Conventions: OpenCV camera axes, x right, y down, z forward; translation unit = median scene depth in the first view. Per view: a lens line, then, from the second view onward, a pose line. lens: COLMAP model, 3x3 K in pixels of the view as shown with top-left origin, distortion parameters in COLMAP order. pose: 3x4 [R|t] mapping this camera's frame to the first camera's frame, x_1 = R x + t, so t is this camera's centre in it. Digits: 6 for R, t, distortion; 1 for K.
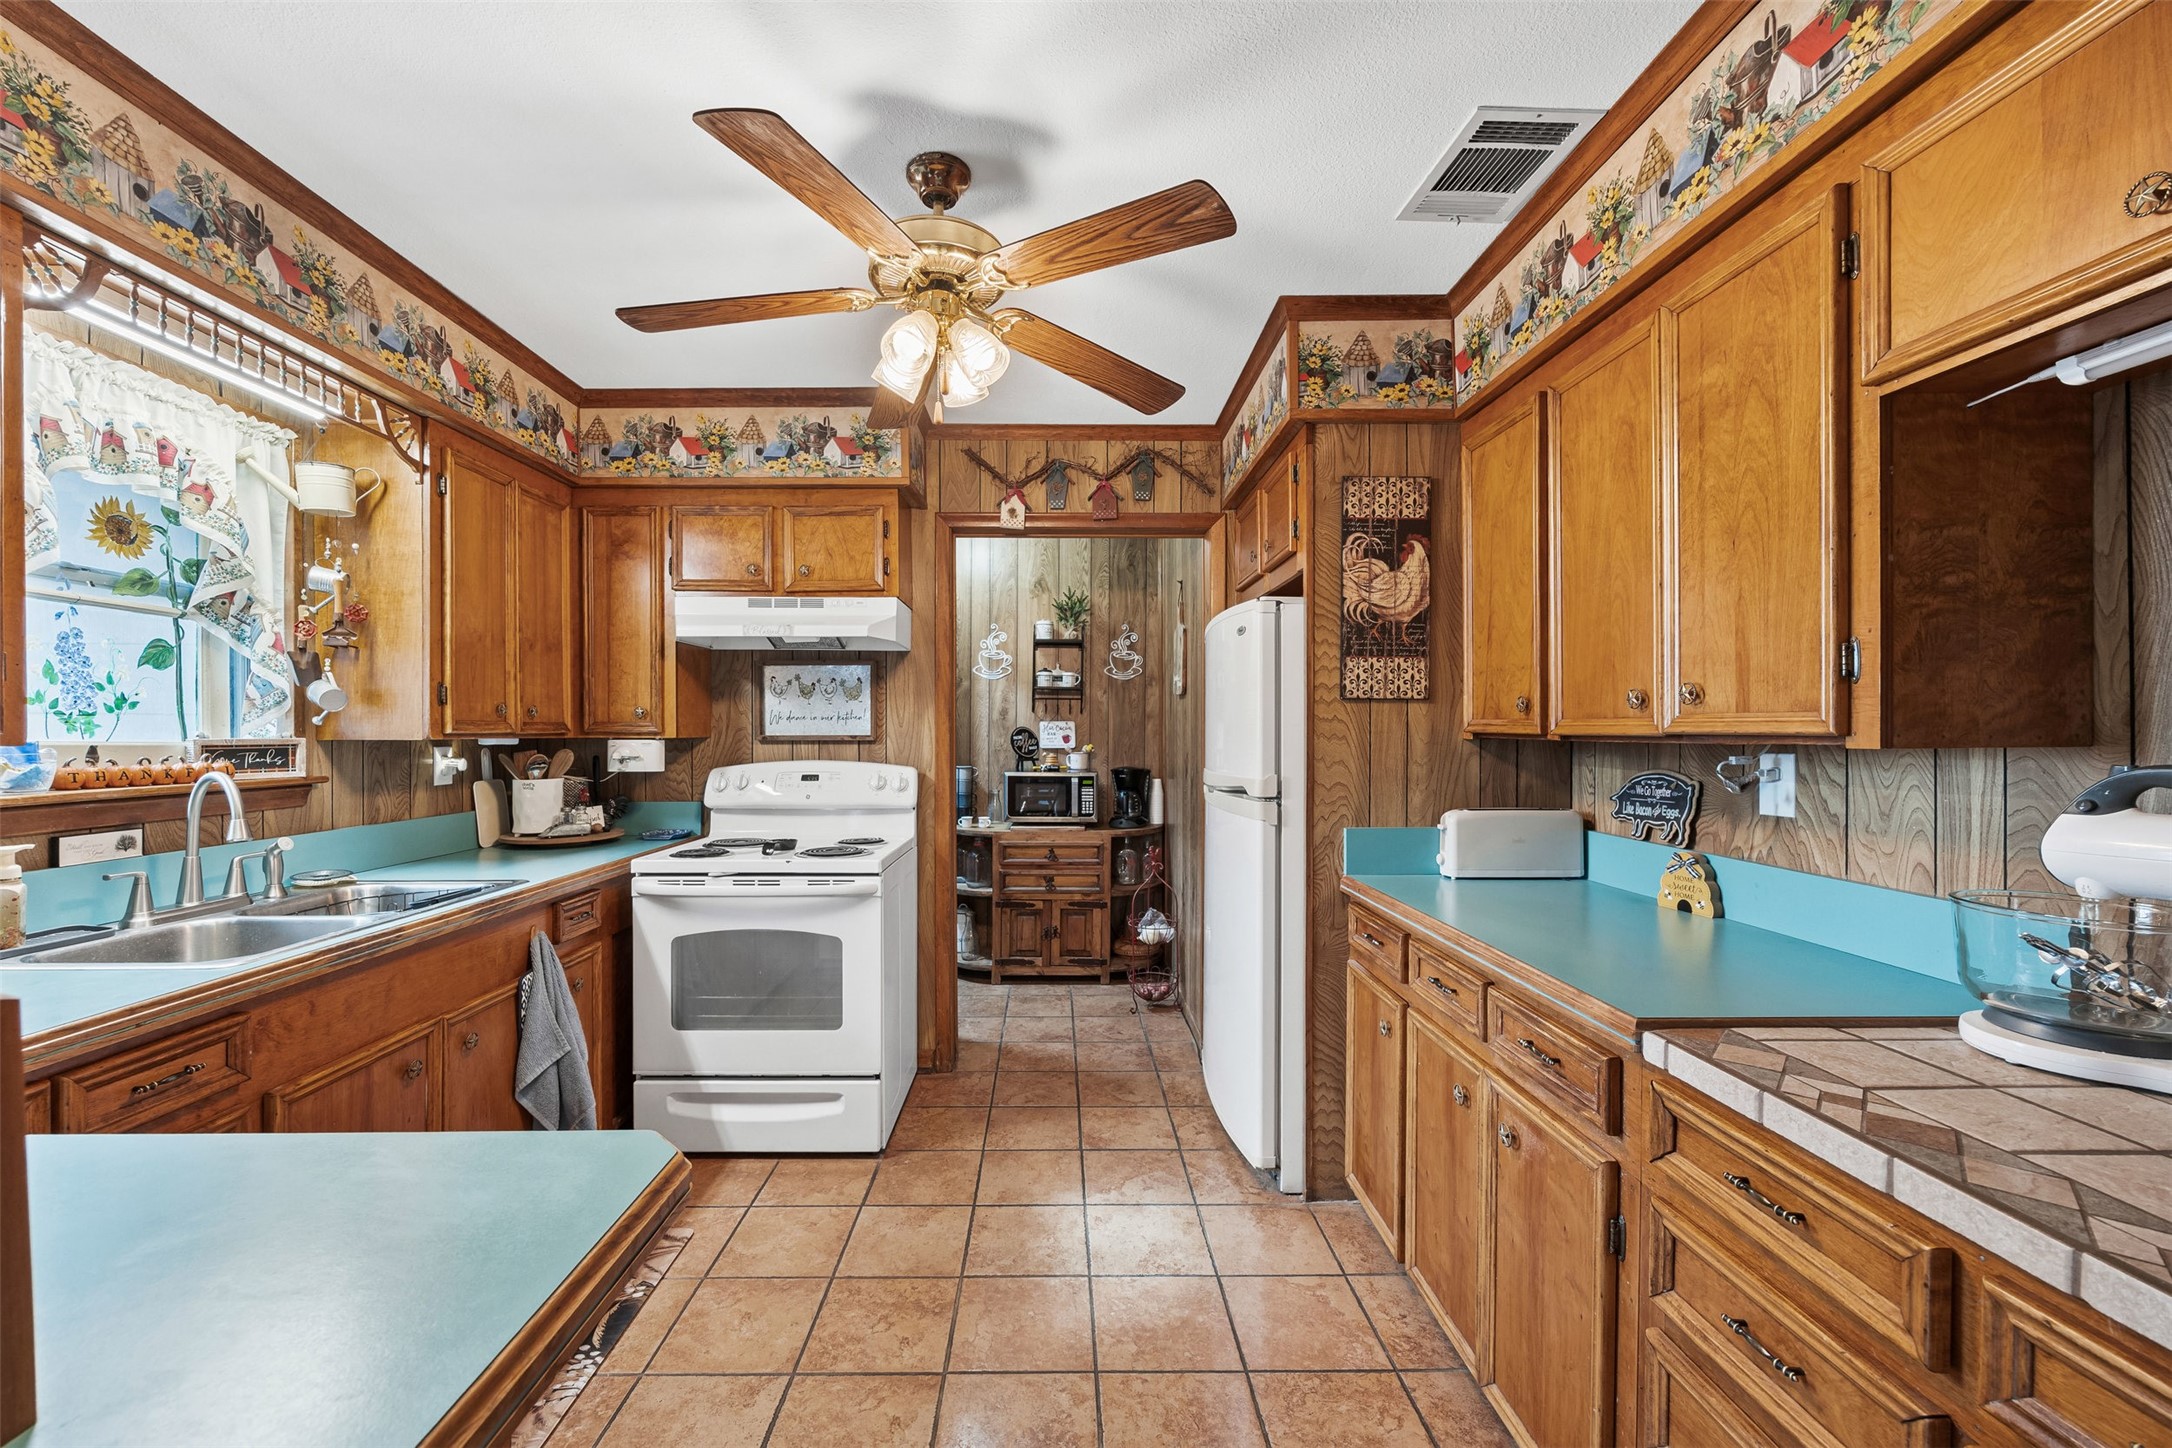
lens RADIAL K [[841.2, 0, 1086.3], [0, 841.2, 726.4], [0, 0, 1]] dist [-0.001318, -0.000095]
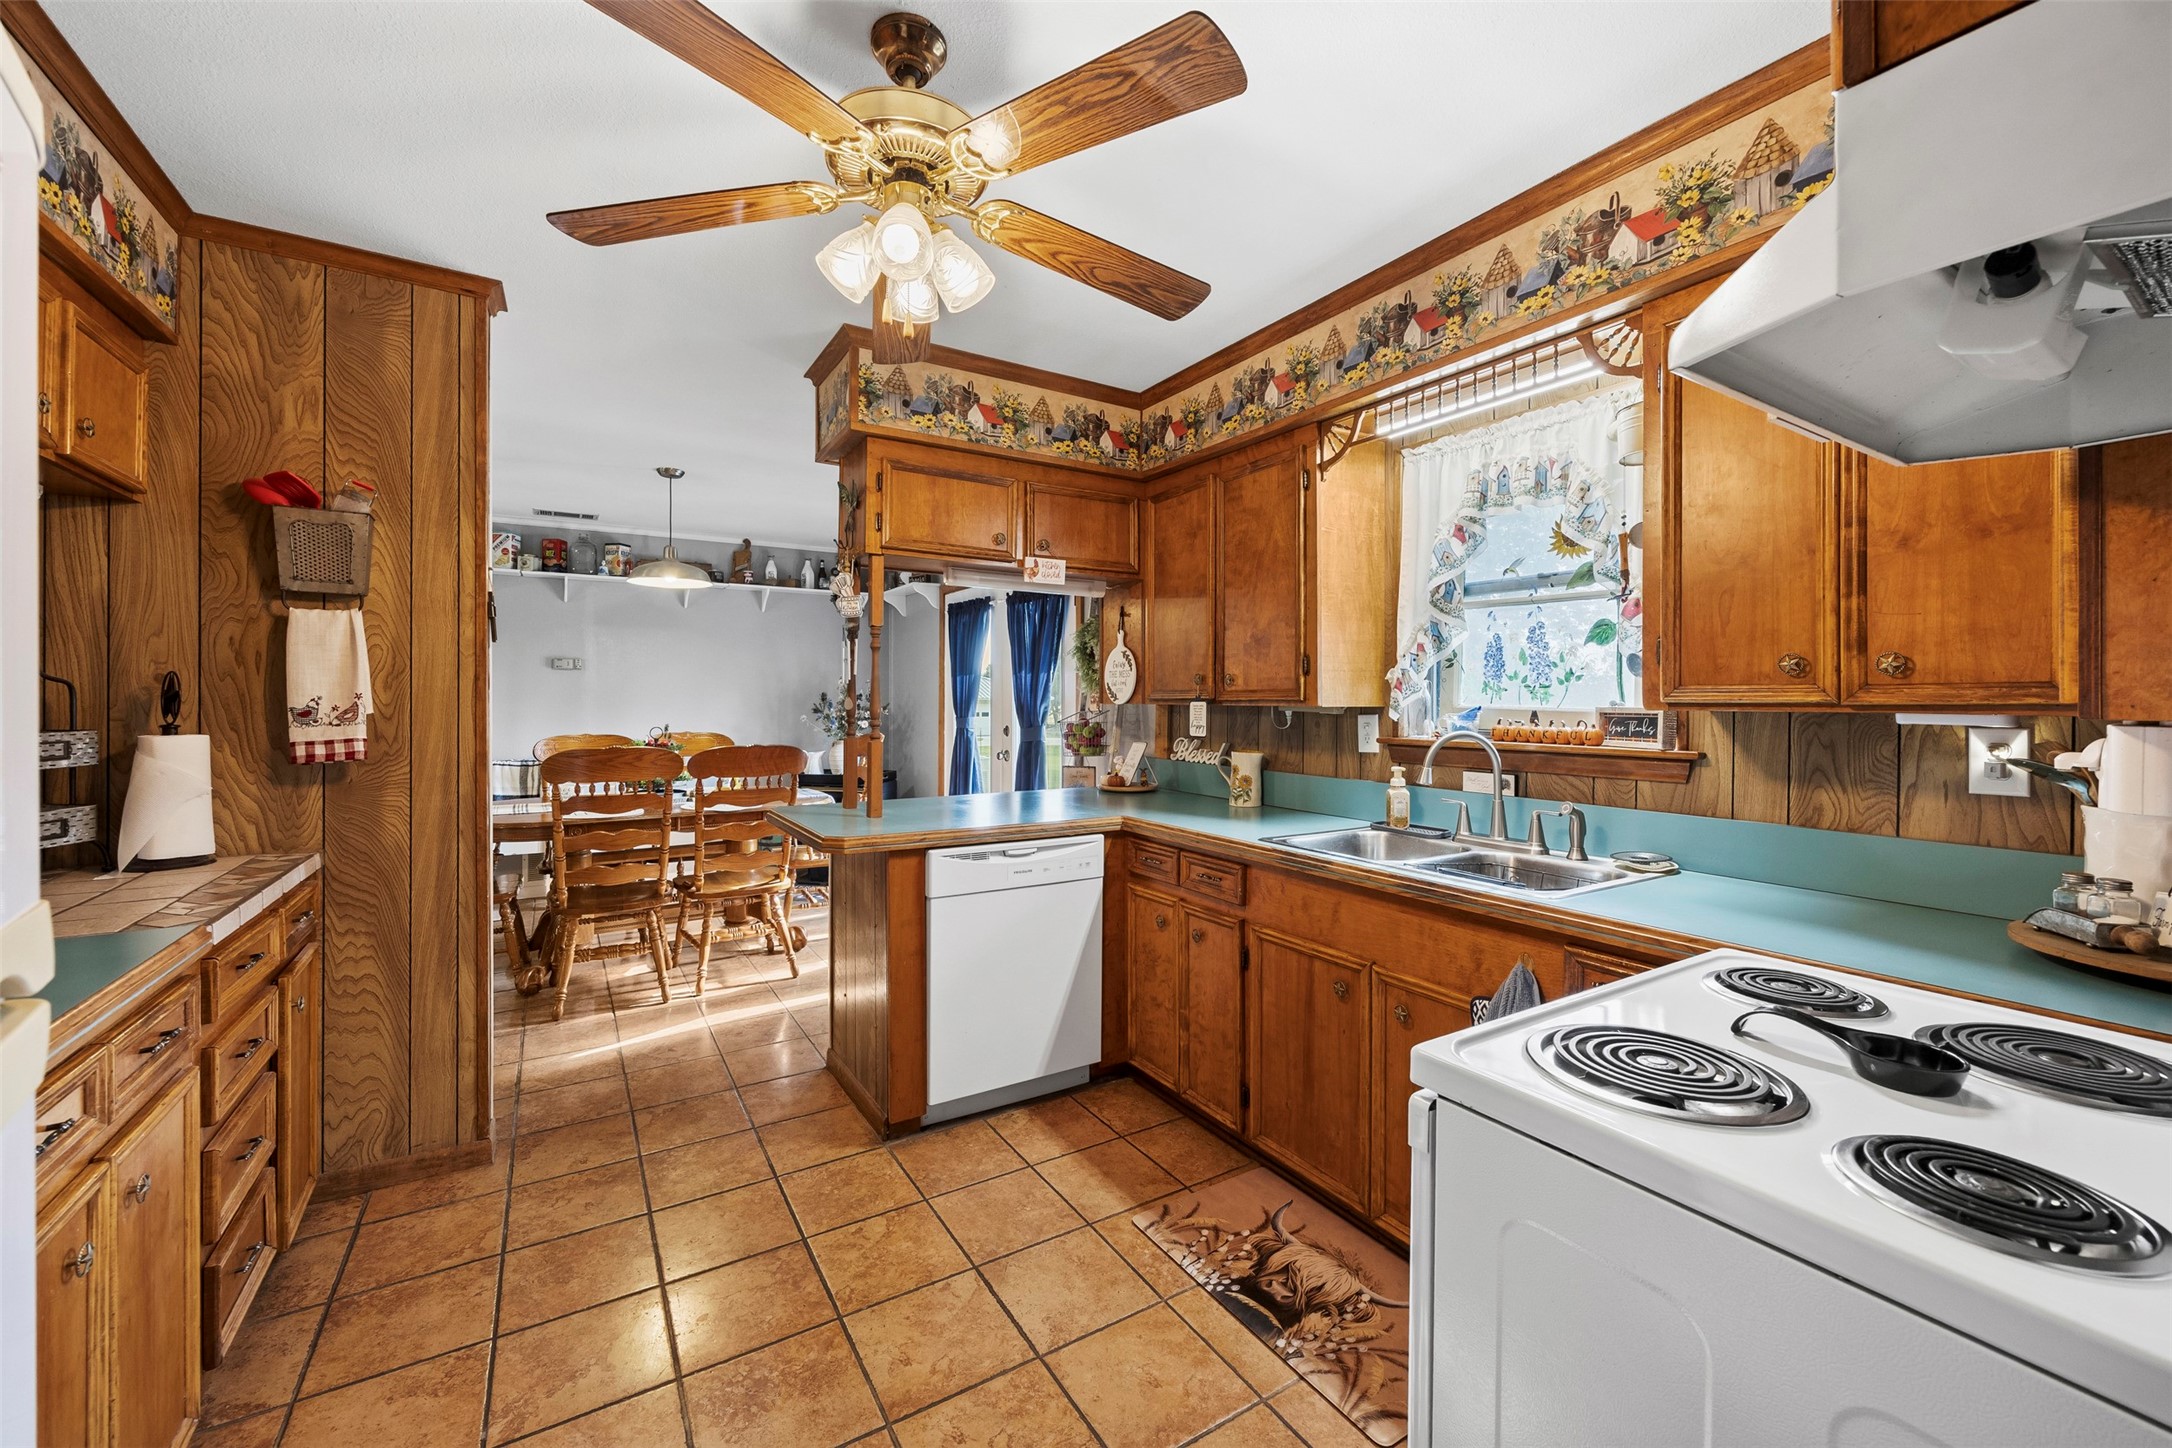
lens RADIAL K [[849.7, 0, 1074.4], [0, 849.7, 697.8], [0, 0, 1]] dist [-0.000144, -0.000007]
pose [[-0.873879, -0.003730, -0.486130, 0.090785], [-0.001713, 0.999988, -0.004595, 0.010555], [0.486141, -0.003183, -0.873874, 1.755808]]
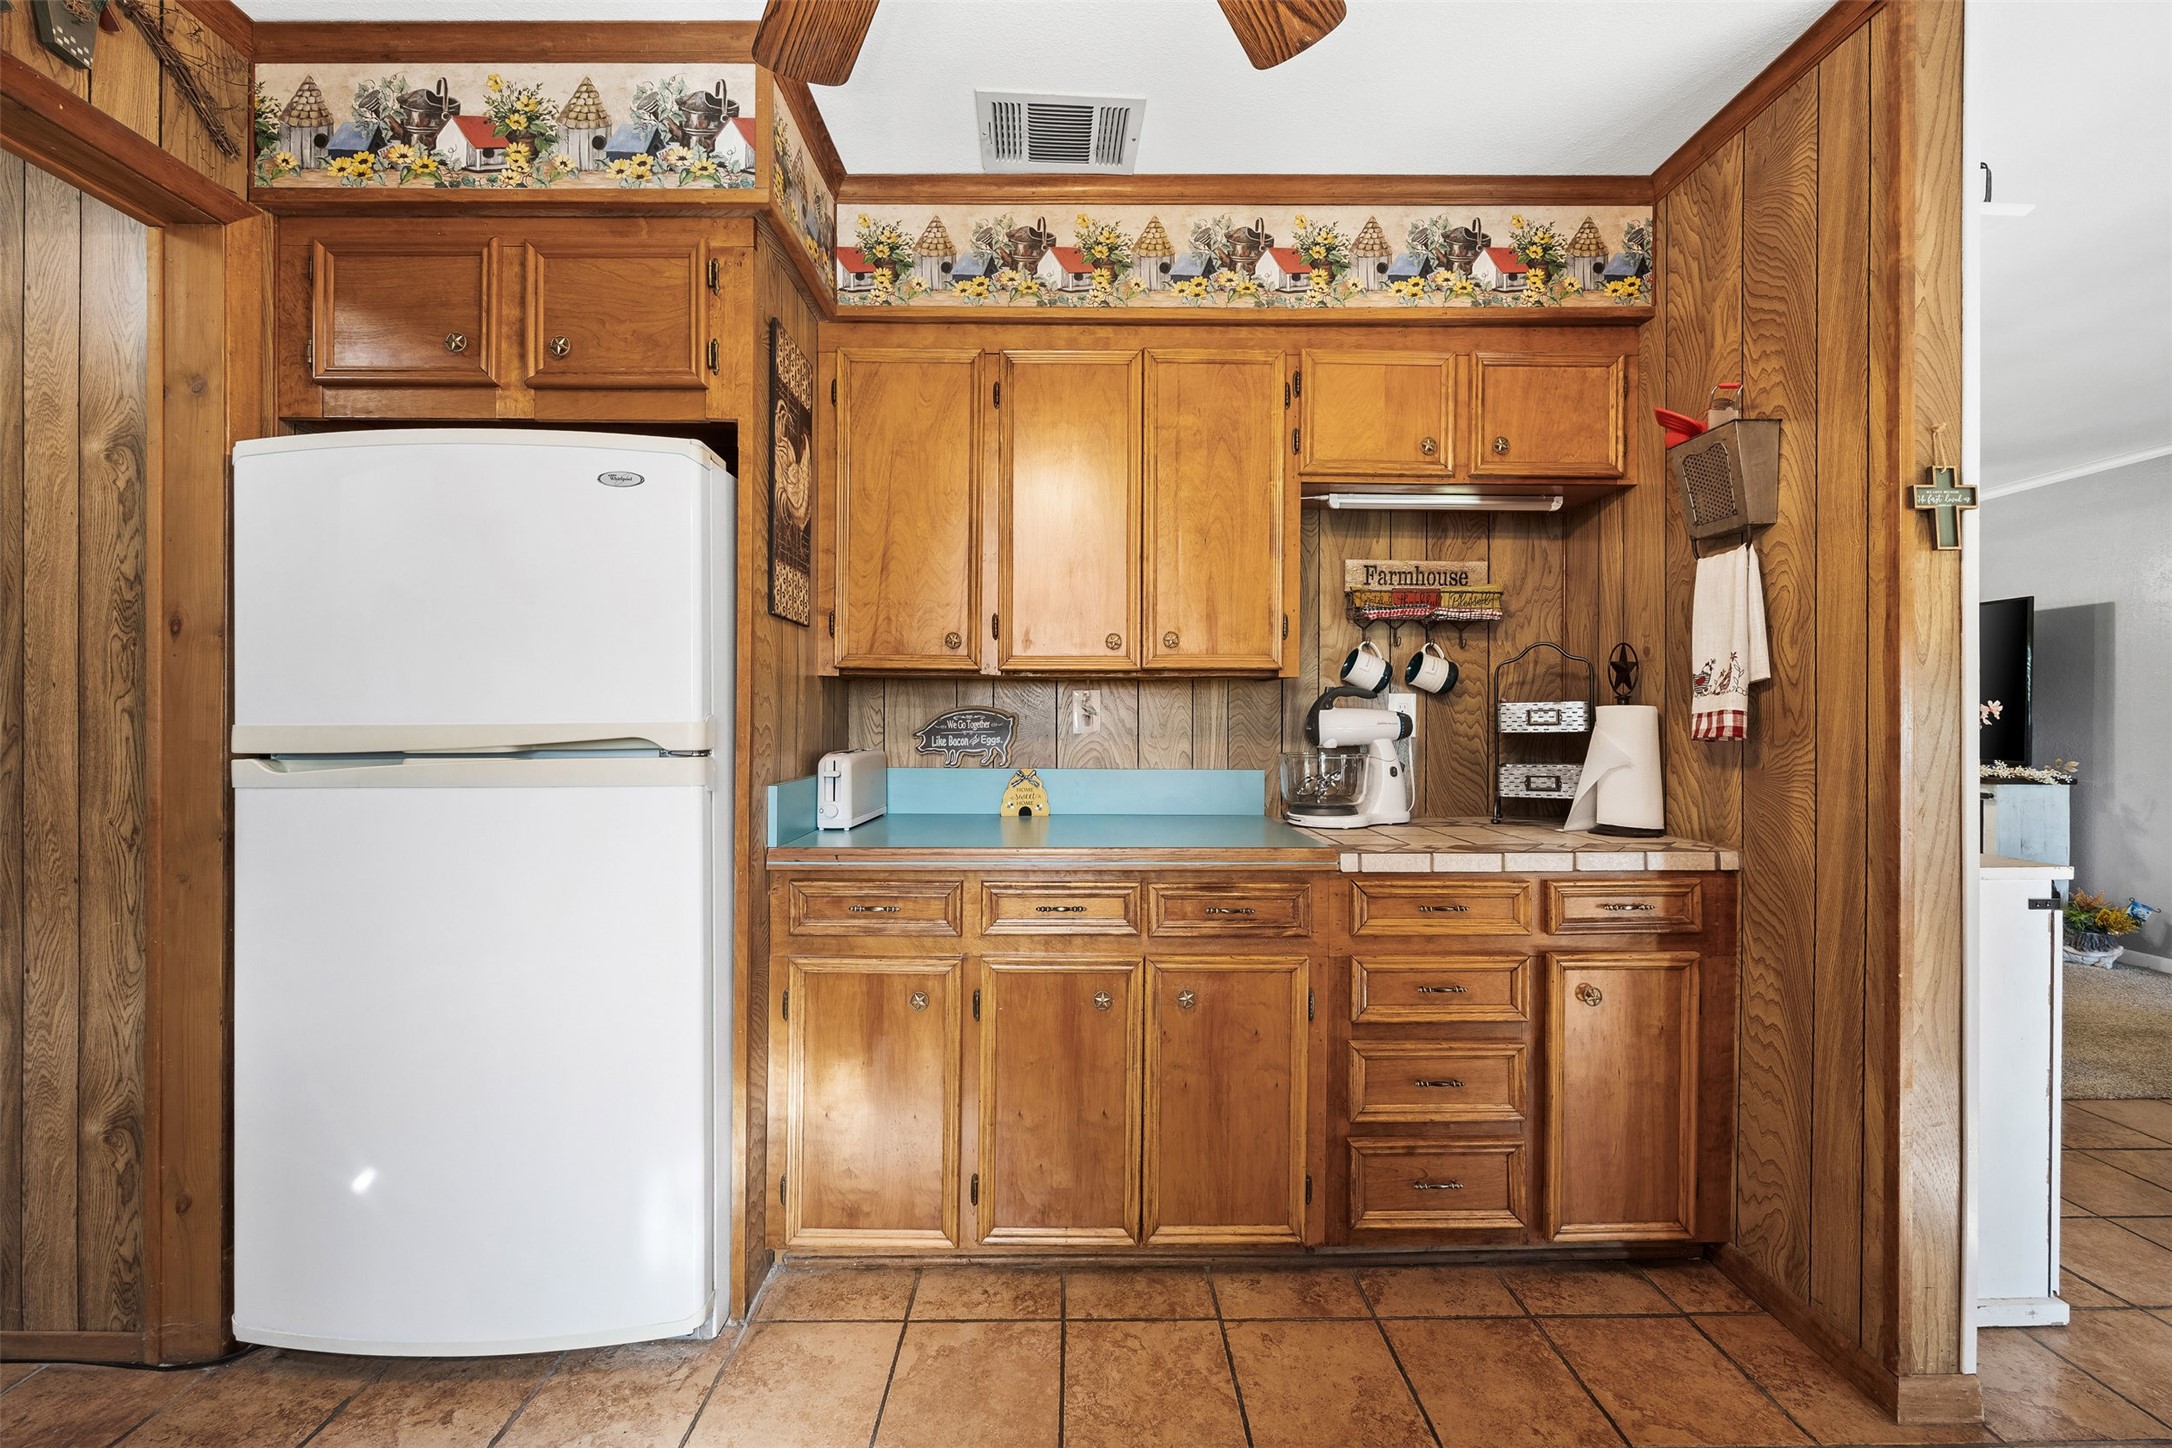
lens RADIAL K [[823.0, 0, 1038.3], [0, 823.0, 714.8], [0, 0, 1]] dist [-0.008992, 0.000047]
pose [[0.030660, 0.003224, 0.999525, -0.531422], [-0.002487, 0.999992, -0.003150, 0.073769], [-0.999527, -0.002389, 0.030668, 0.956002]]
